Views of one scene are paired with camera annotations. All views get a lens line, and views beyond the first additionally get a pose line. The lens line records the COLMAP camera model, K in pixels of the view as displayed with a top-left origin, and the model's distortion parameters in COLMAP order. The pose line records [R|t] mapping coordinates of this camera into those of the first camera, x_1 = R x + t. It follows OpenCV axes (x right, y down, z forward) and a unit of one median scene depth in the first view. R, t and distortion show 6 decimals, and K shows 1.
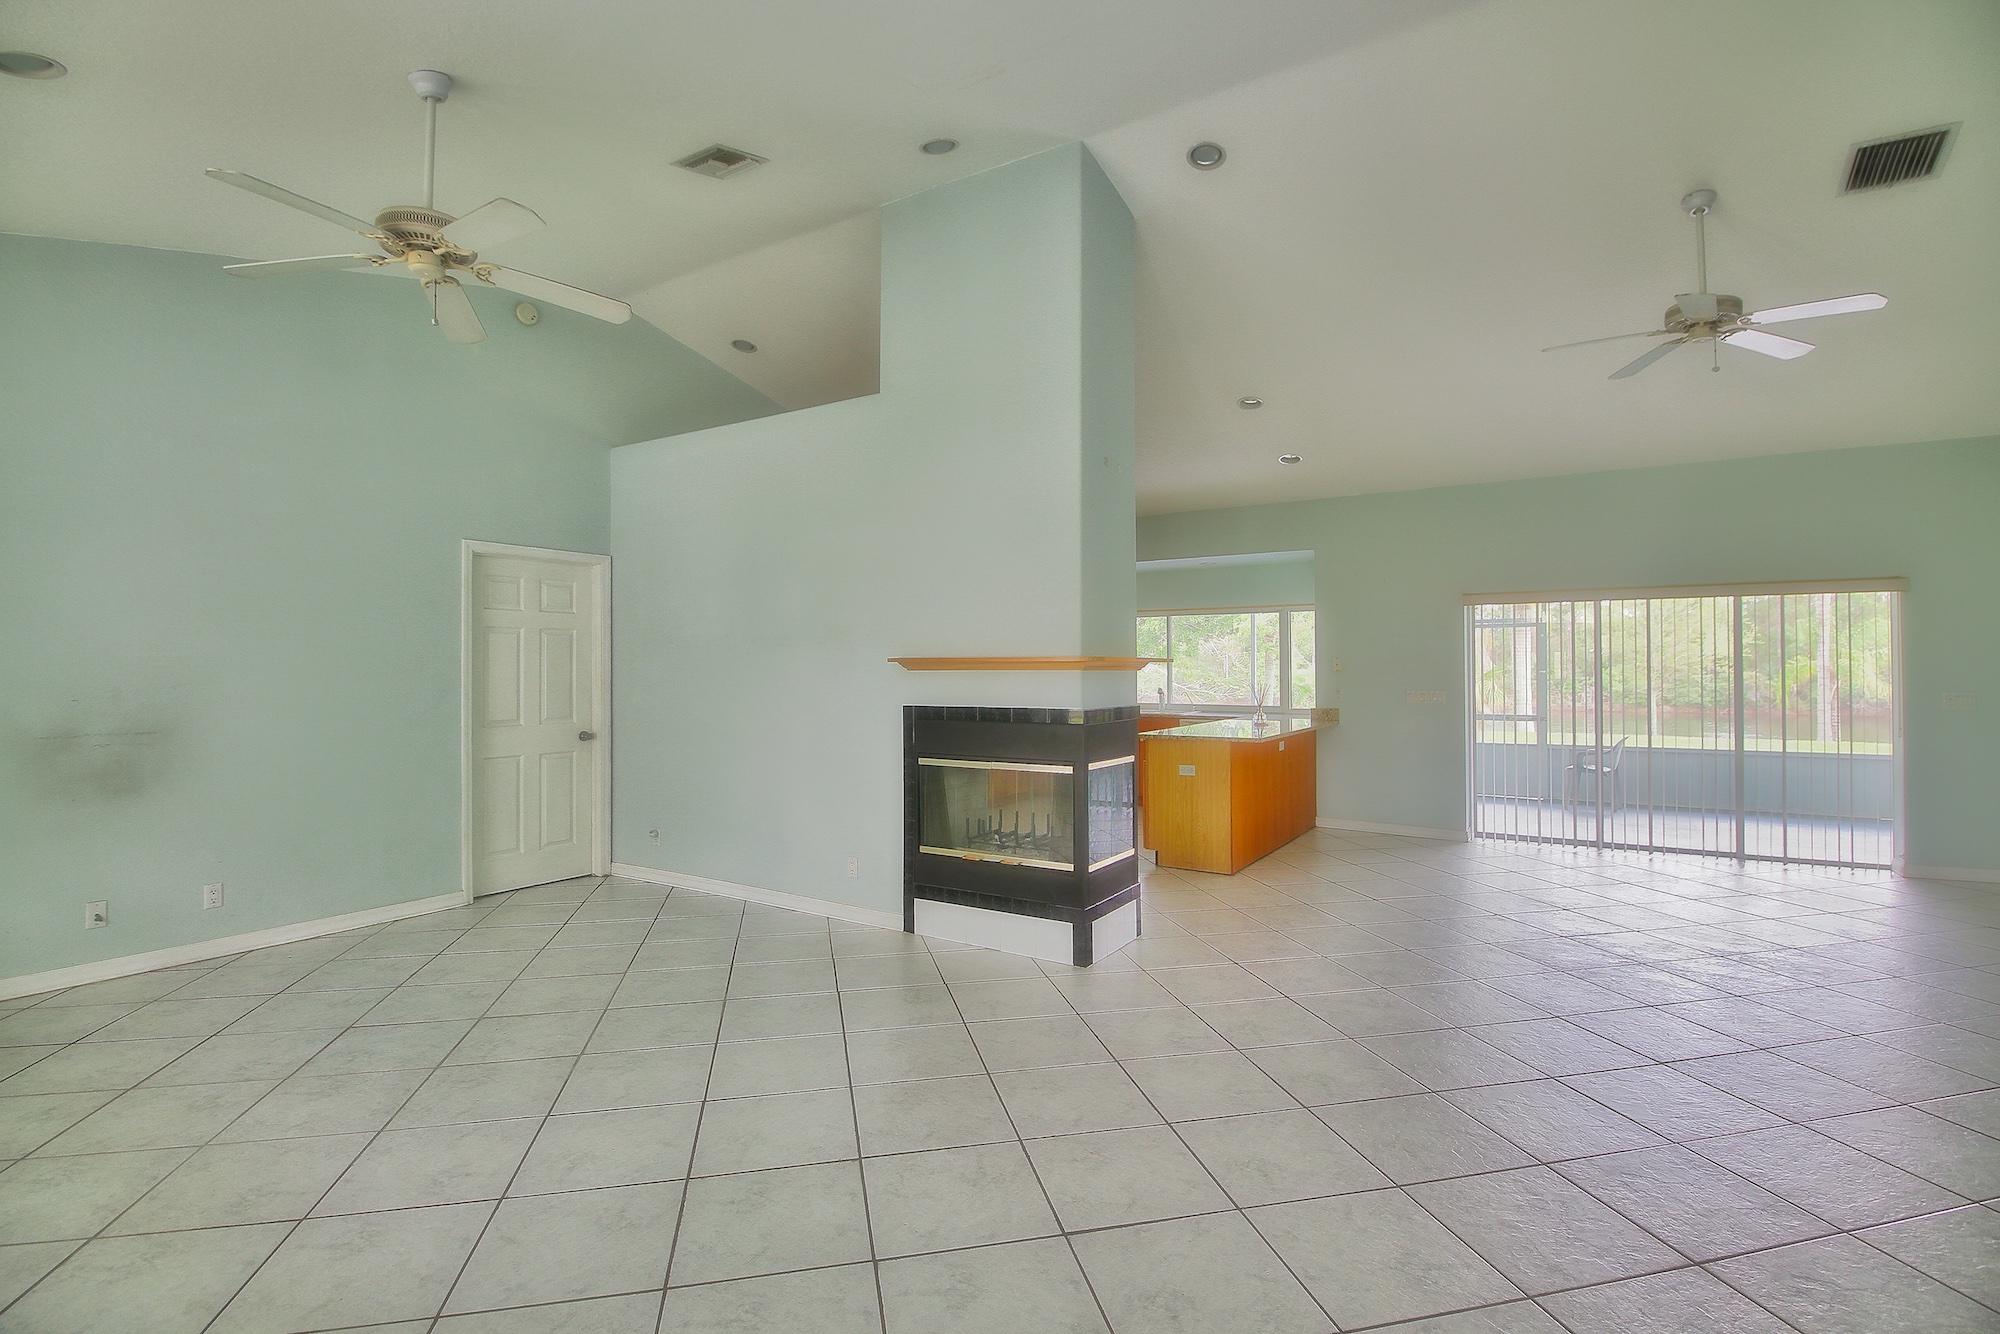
lens RADIAL K [[928.3, 0, 1011.8], [0, 928.3, 657.9], [0, 0, 1]] dist [-0.002594, -0.010654]
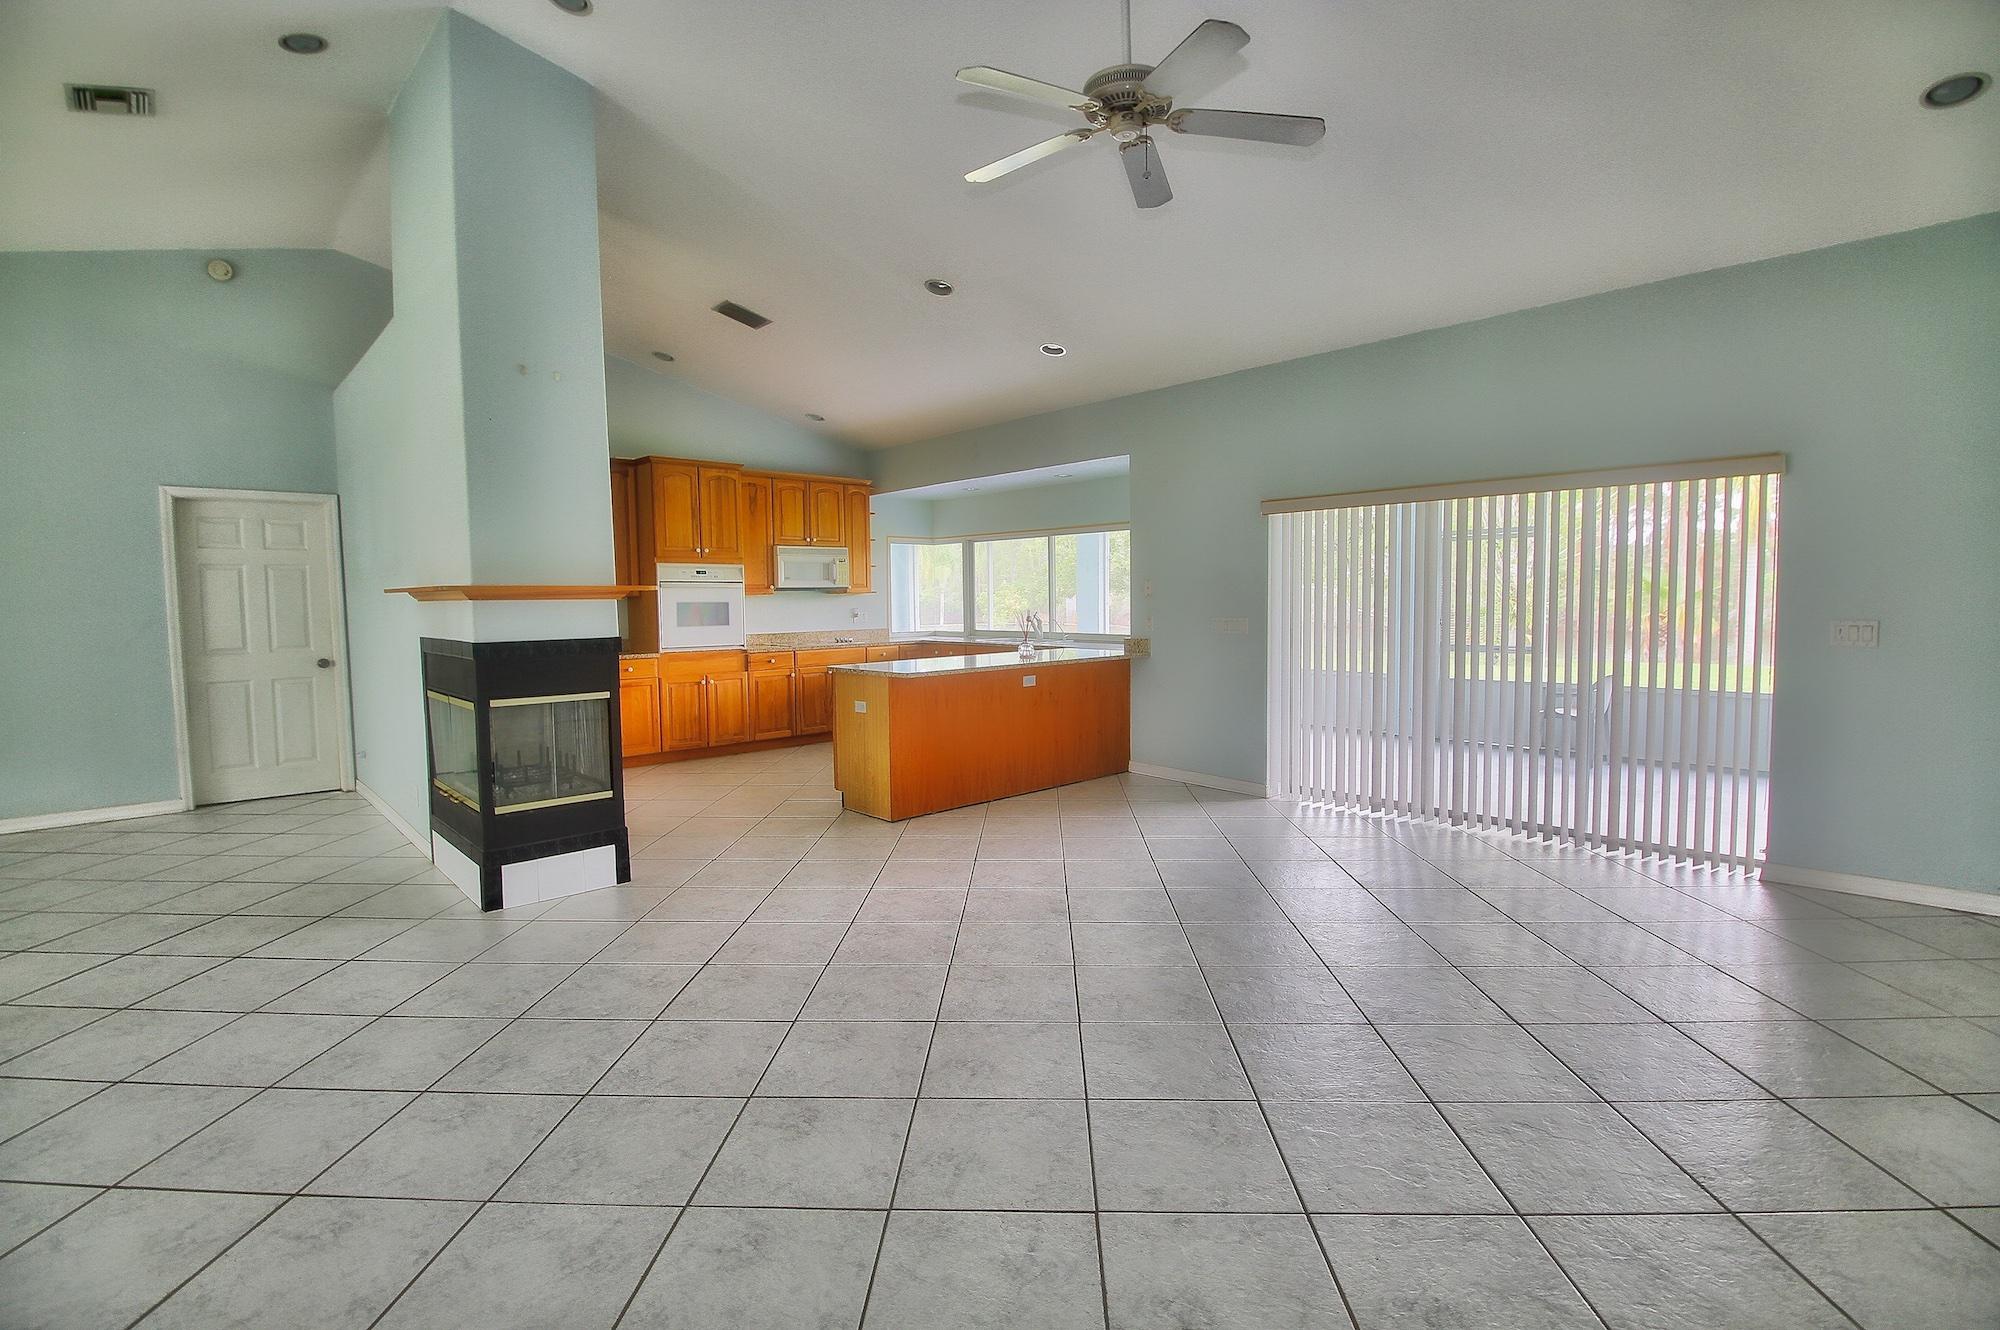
lens RADIAL K [[928.3, 0, 1011.6], [0, 928.3, 661.2], [0, 0, 1]] dist [-0.002594, -0.010654]
pose [[0.965141, 0.009871, -0.261546, 0.636043], [0.012350, 0.996458, 0.083181, 0.001907], [0.261441, -0.083512, 0.961600, 0.180281]]
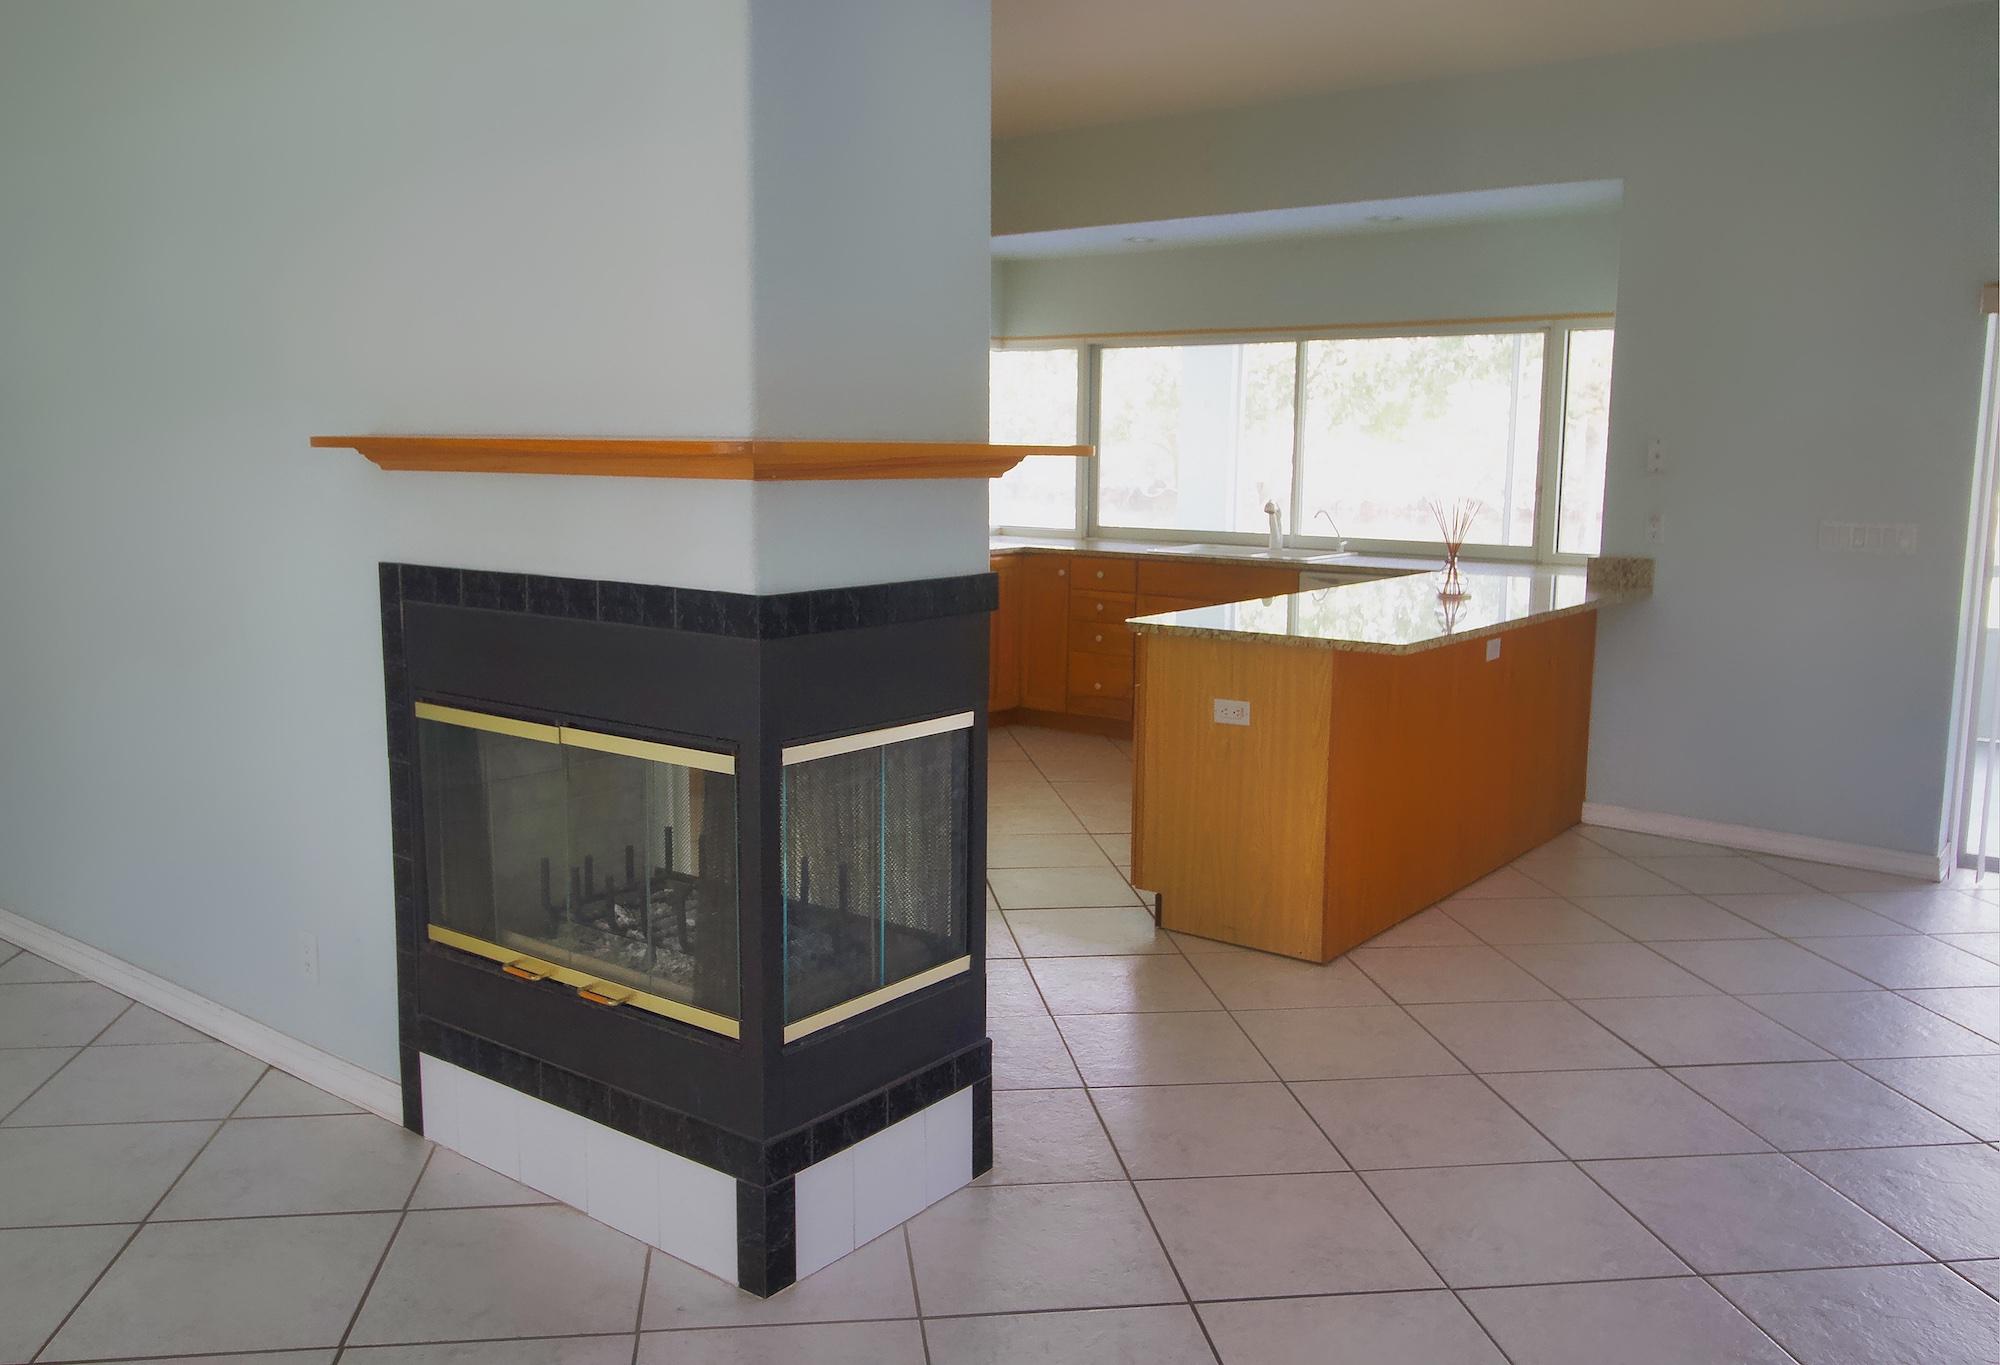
lens RADIAL K [[1613.2, 0, 987.9], [0, 1613.2, 673.9], [0, 0, 1]] dist [0.017370, -0.009708]
pose [[0.995140, 0.025364, -0.095152, 0.164846], [-0.010557, 0.988170, 0.152999, -0.006296], [0.097907, -0.151251, 0.983635, 0.311405]]
